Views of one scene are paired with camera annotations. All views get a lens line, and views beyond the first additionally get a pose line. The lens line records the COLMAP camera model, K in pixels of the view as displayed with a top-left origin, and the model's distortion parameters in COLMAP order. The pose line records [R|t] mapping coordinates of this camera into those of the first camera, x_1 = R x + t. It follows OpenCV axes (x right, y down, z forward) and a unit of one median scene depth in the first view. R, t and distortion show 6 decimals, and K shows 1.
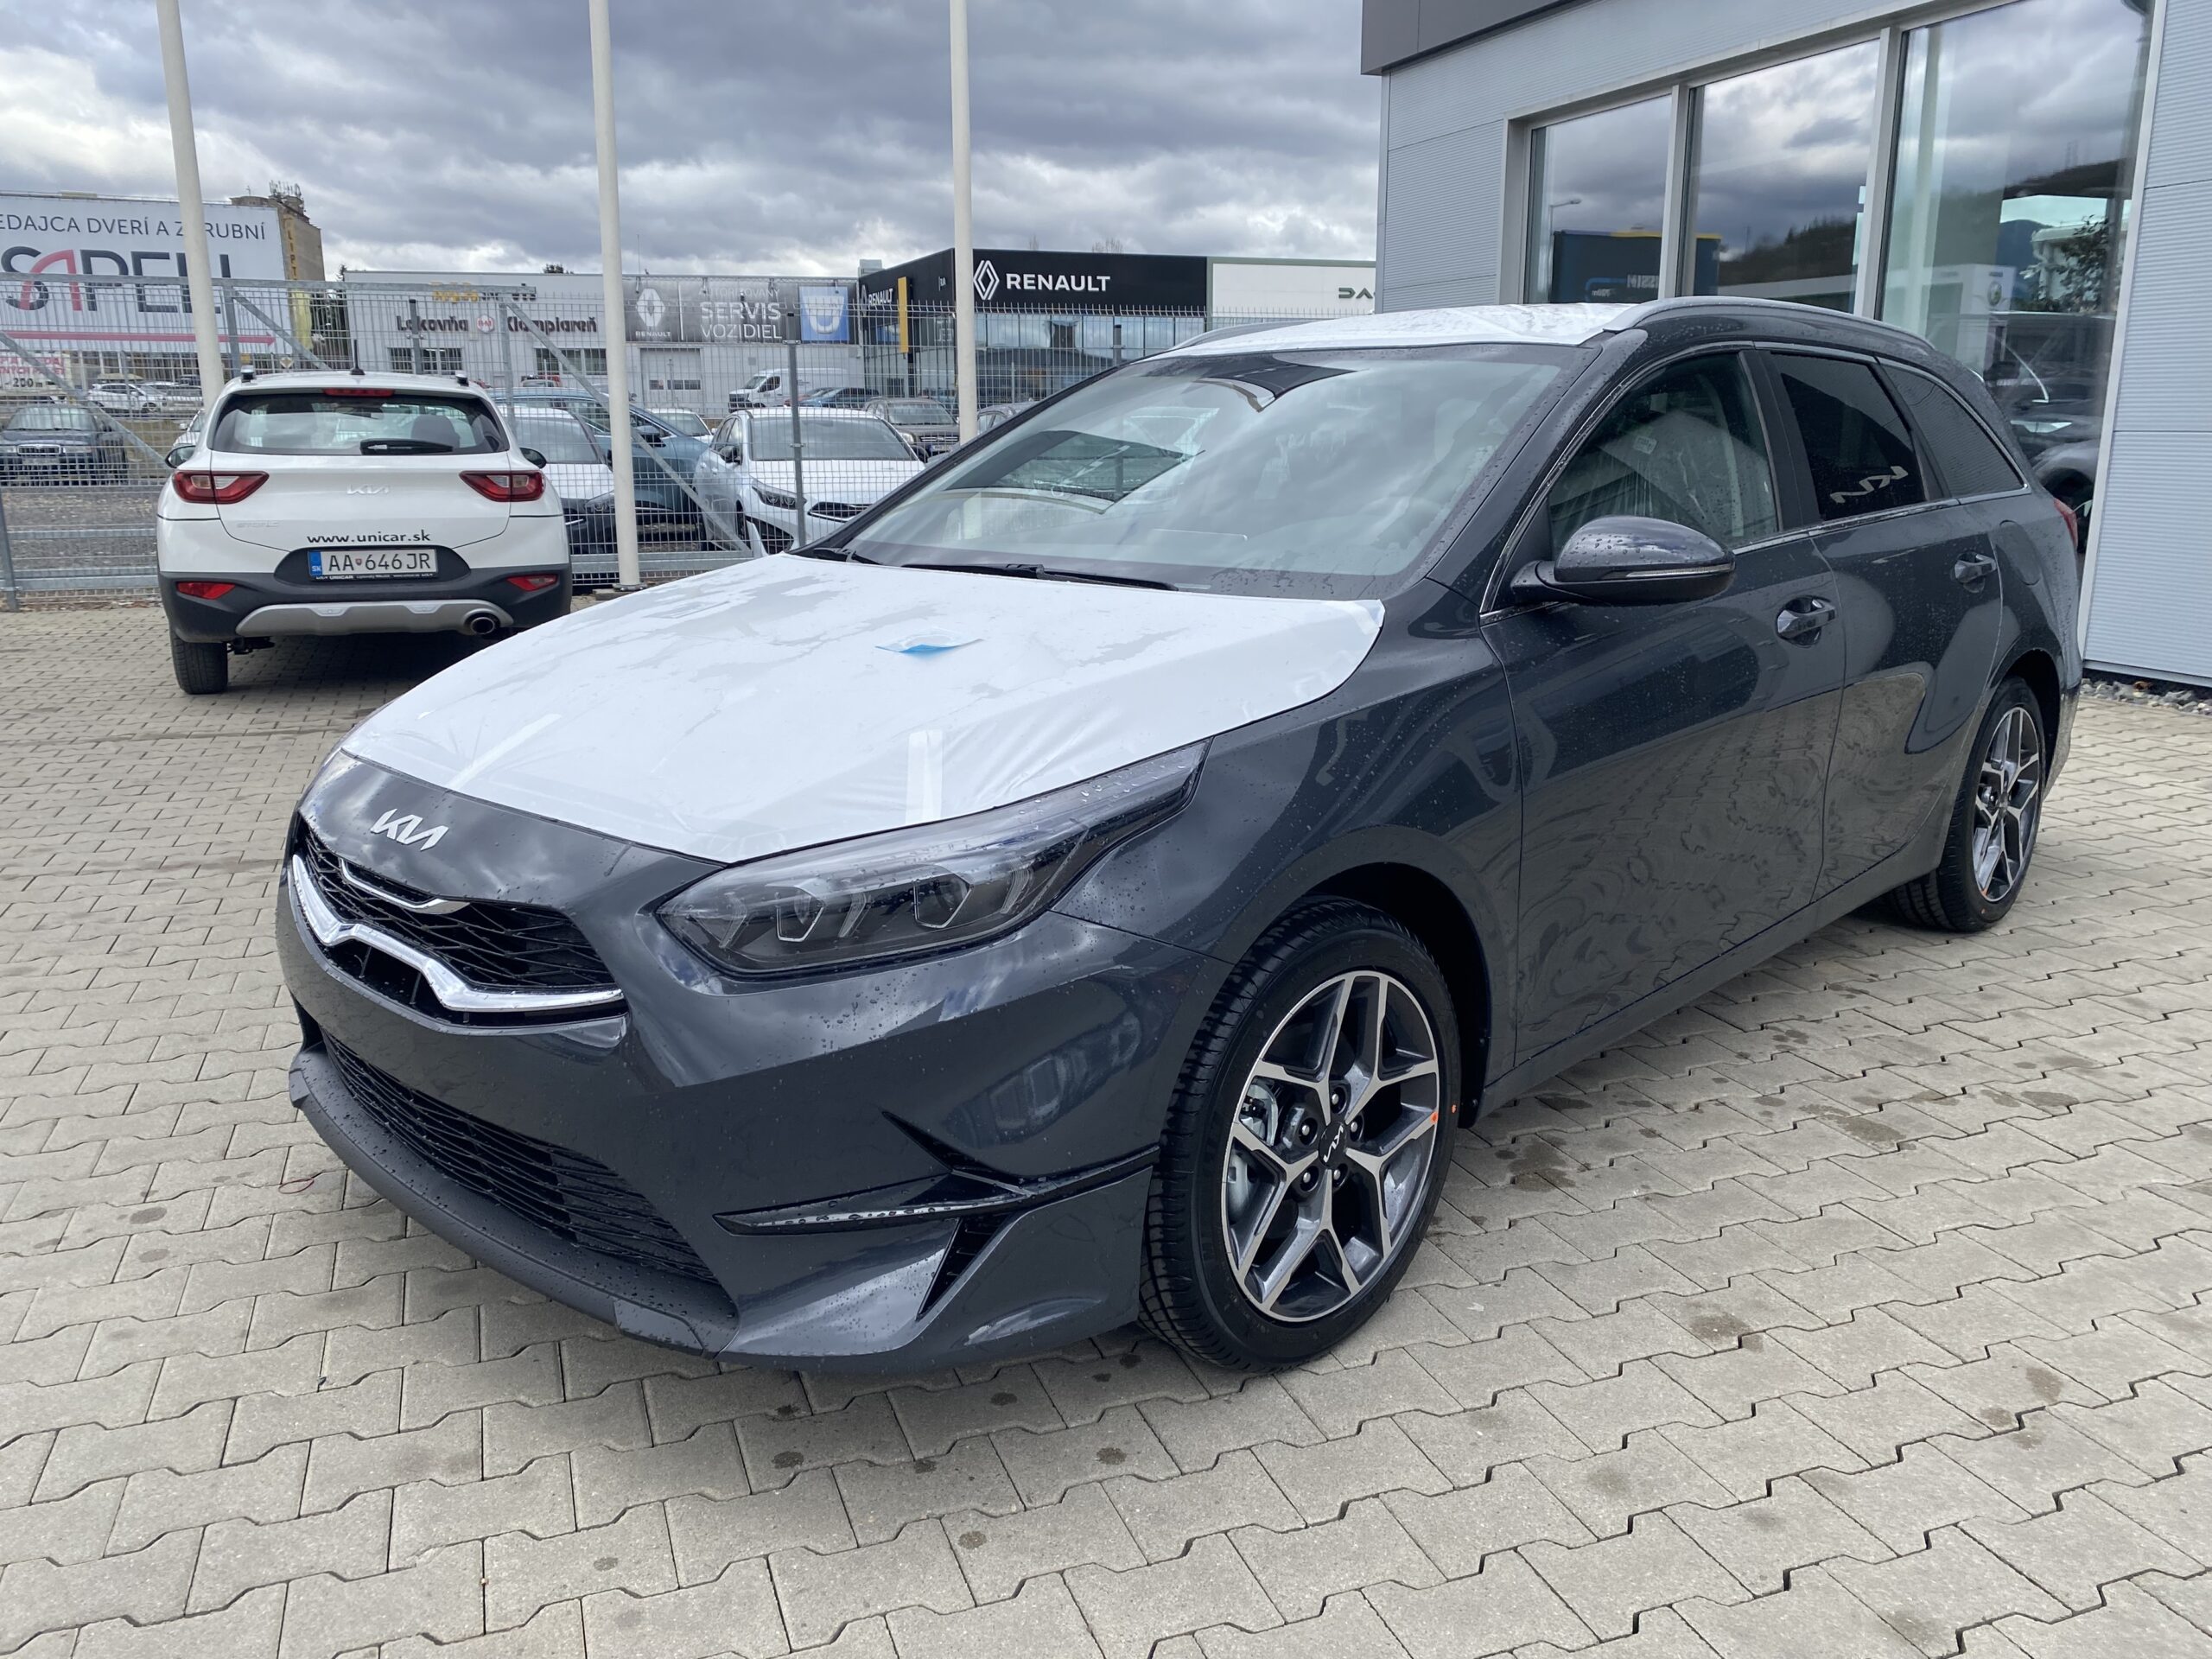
lens RADIAL K [[1686.6, 0, 1107.7], [0, 1686.6, 788.4], [0, 0, 1]] dist [0.002712, 0.000711]
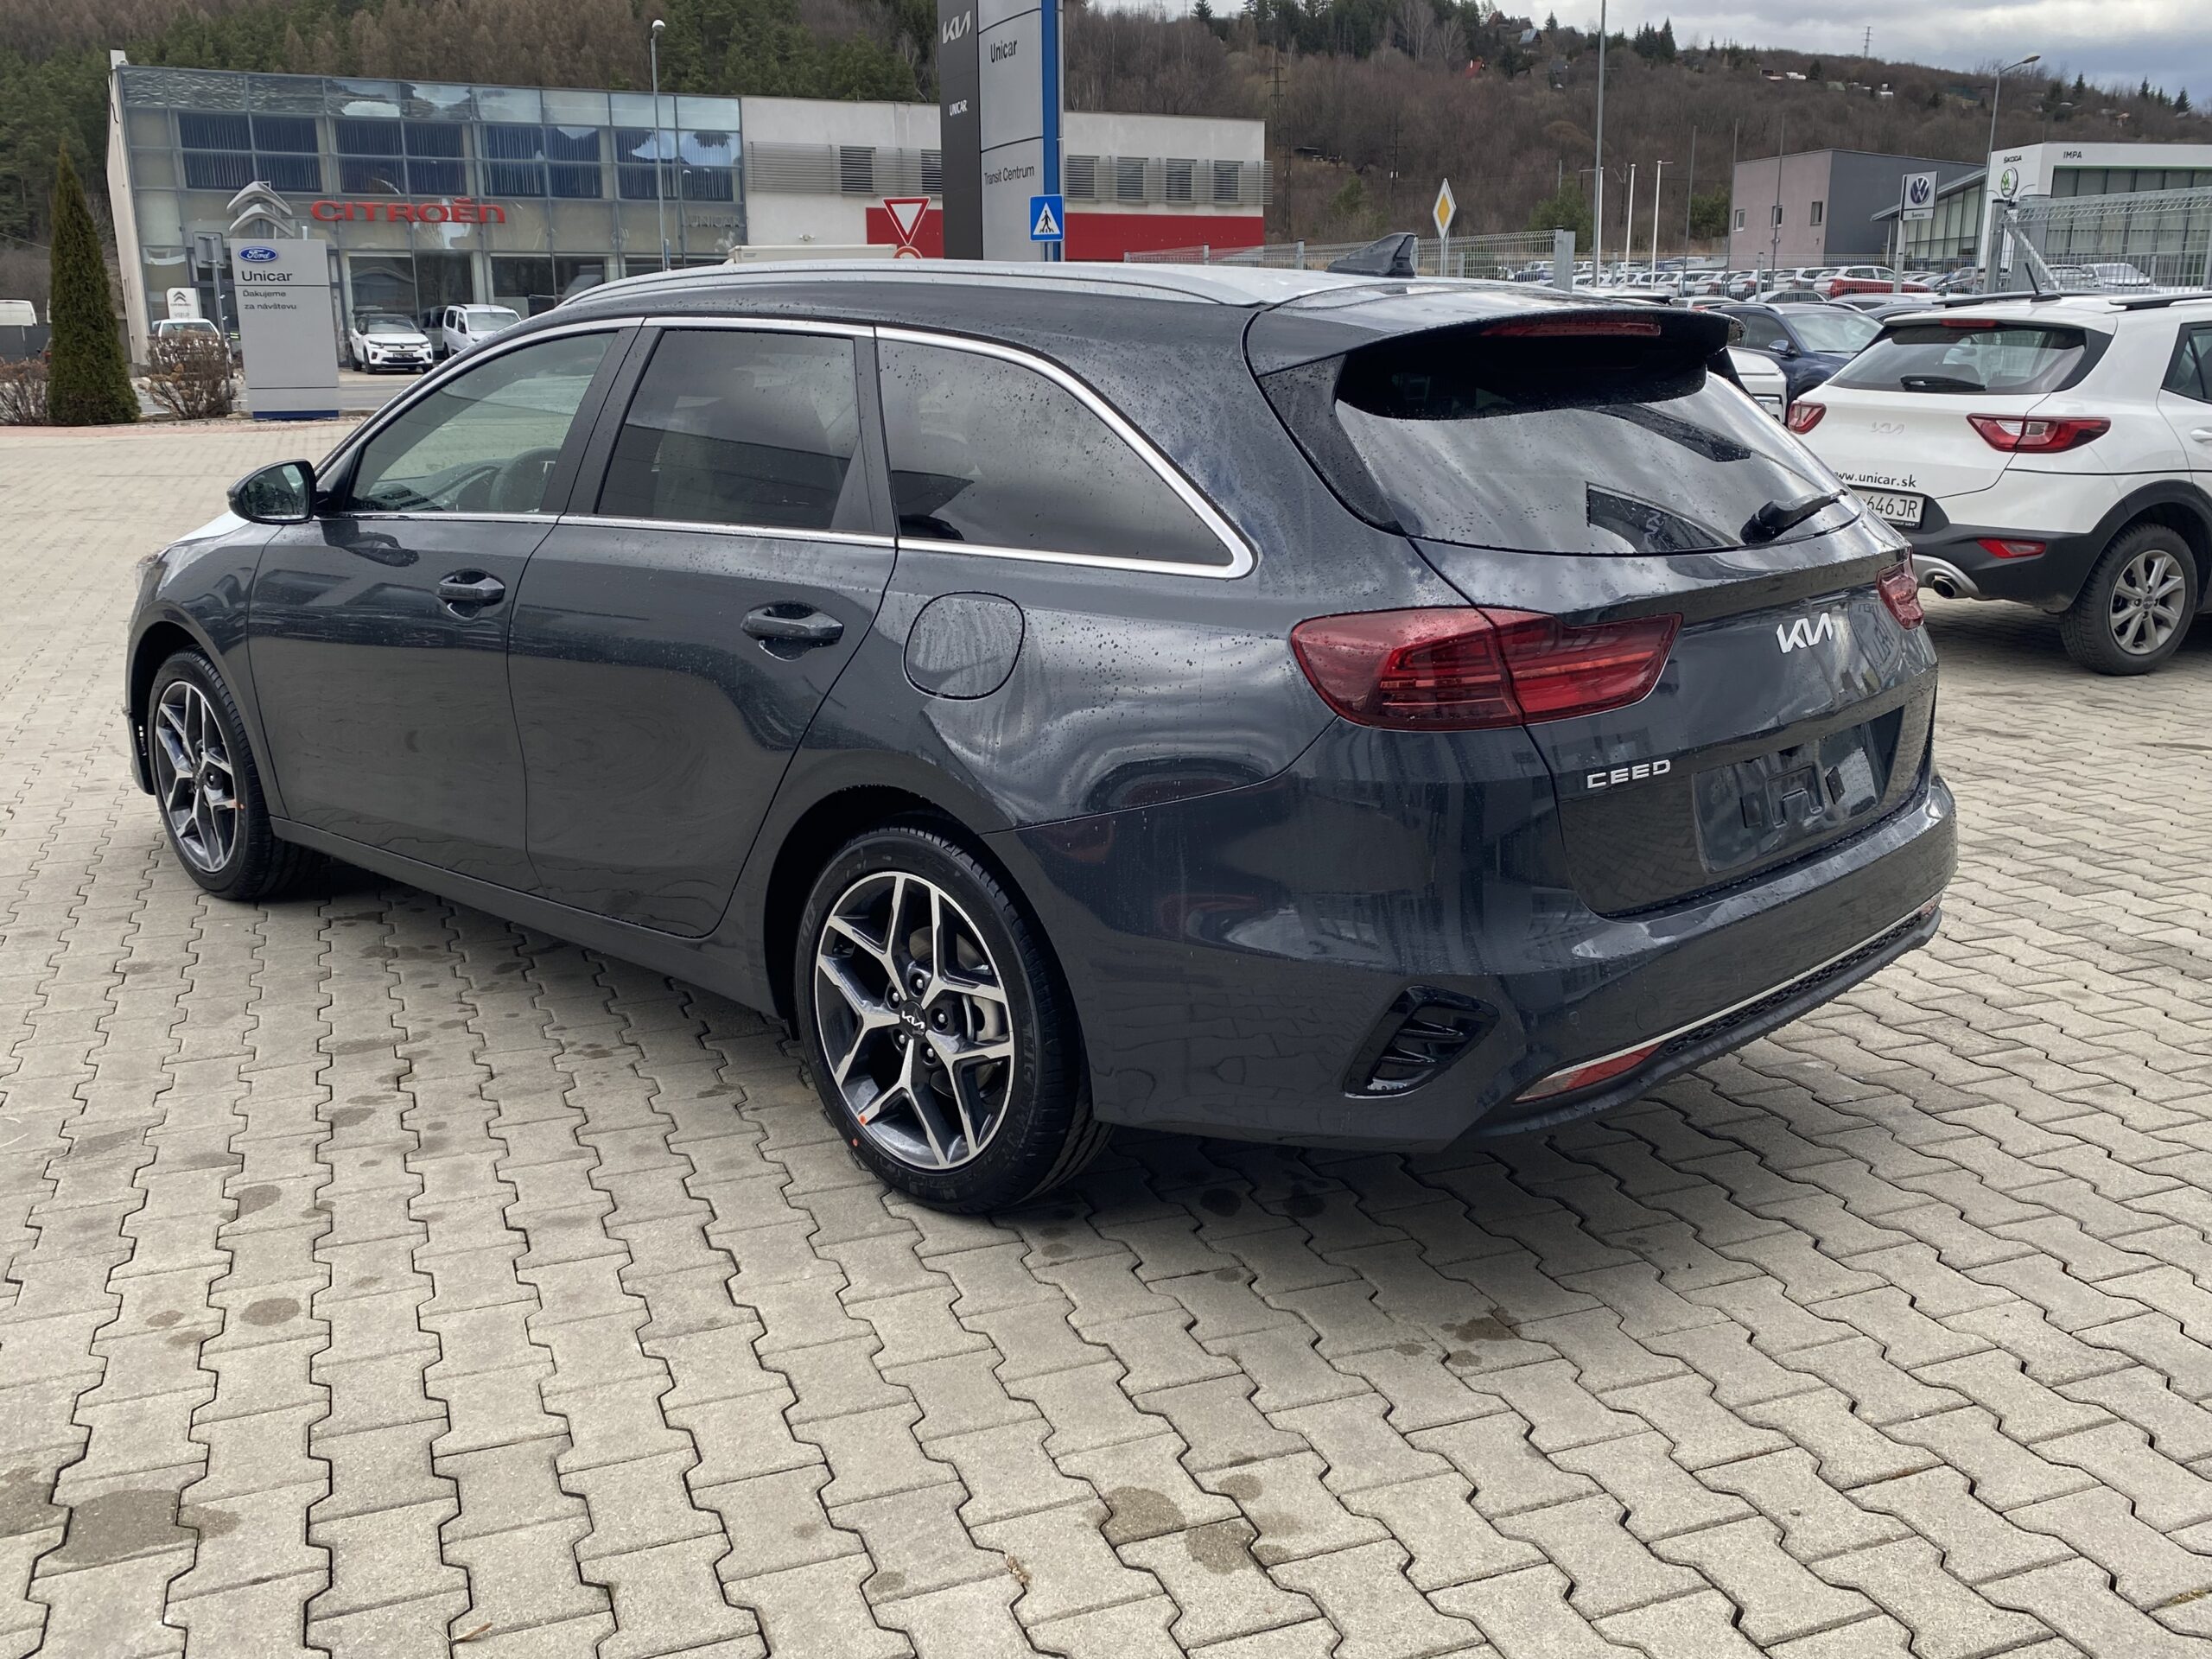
lens RADIAL K [[1950.7, 0, 1106.0], [0, 1950.7, 829.5], [0, 0, 1]] dist [-0.015452, -0.009063]
pose [[0.025081, 0.251571, -0.967514, 1.464566], [-0.214040, 0.946726, 0.240617, -0.296760], [0.976503, 0.201052, 0.077591, 1.201009]]
